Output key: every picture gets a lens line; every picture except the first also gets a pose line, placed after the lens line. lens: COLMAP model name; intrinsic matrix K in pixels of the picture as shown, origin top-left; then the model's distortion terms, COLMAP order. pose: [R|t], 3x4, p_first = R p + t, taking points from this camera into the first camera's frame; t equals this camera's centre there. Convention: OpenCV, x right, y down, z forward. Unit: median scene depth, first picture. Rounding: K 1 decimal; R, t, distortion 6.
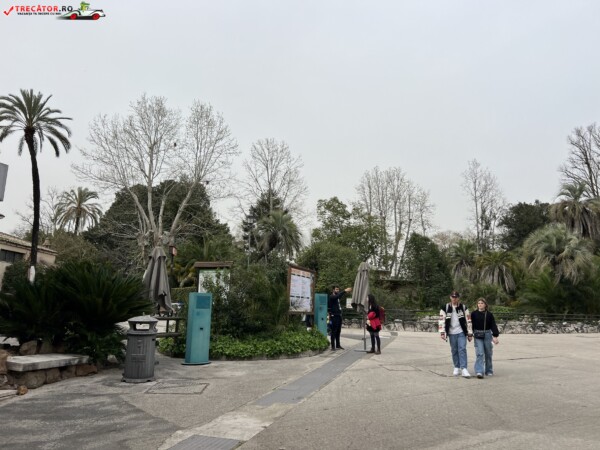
lens RADIAL K [[468.3, 0, 300.0], [0, 468.3, 225.0], [0, 0, 1]] dist [0.068185, 0.003209]
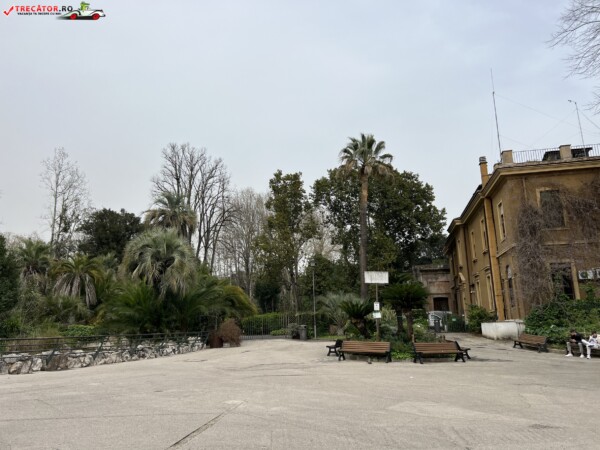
lens RADIAL K [[468.3, 0, 300.0], [0, 468.3, 225.0], [0, 0, 1]] dist [0.068185, 0.003209]
pose [[0.642686, 0.144707, 0.752340, 0.029170], [-0.122015, 0.988799, -0.085957, 0.022251], [-0.756351, -0.036554, 0.653144, 0.155231]]
